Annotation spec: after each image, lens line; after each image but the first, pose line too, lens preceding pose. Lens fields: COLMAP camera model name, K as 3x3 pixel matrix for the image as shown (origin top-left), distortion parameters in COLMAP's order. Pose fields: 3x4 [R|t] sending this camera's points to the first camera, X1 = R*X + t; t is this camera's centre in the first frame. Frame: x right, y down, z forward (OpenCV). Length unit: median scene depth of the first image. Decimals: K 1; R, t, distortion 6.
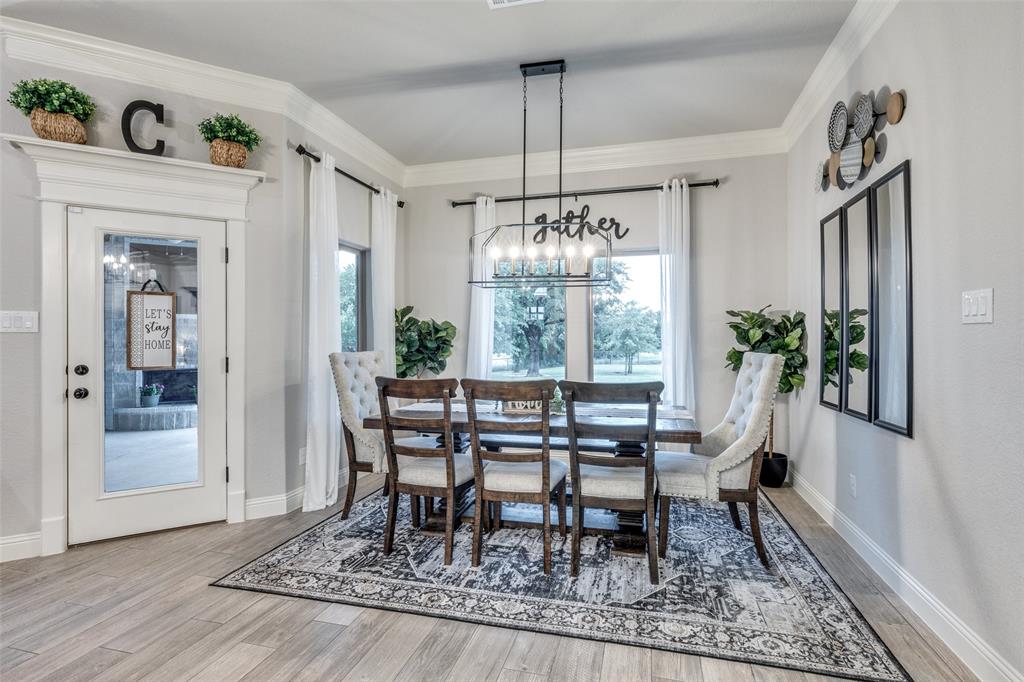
lens RADIAL K [[482.4, 0, 519.1], [0, 482.4, 340.8], [0, 0, 1]] dist [-0.001444, -0.001259]
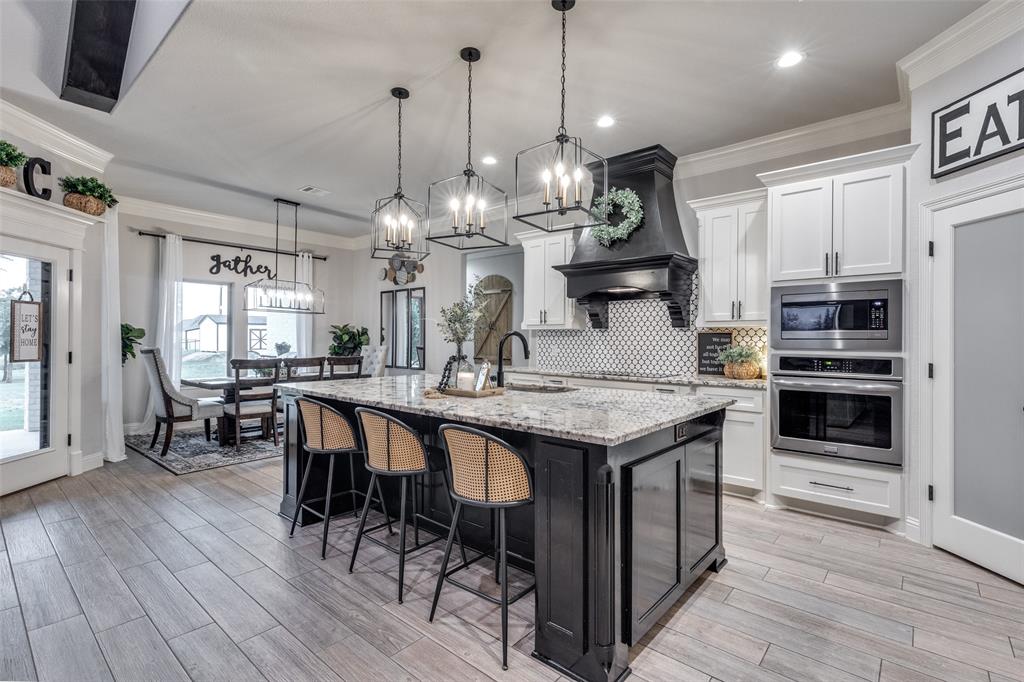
lens RADIAL K [[482.4, 0, 513.3], [0, 482.4, 340.2], [0, 0, 1]] dist [-0.001444, -0.001259]
pose [[0.447095, 0.002847, 0.894482, -0.905958], [-0.002396, 0.999995, -0.001985, 0.001545], [-0.894483, -0.001256, 0.447099, -0.498741]]
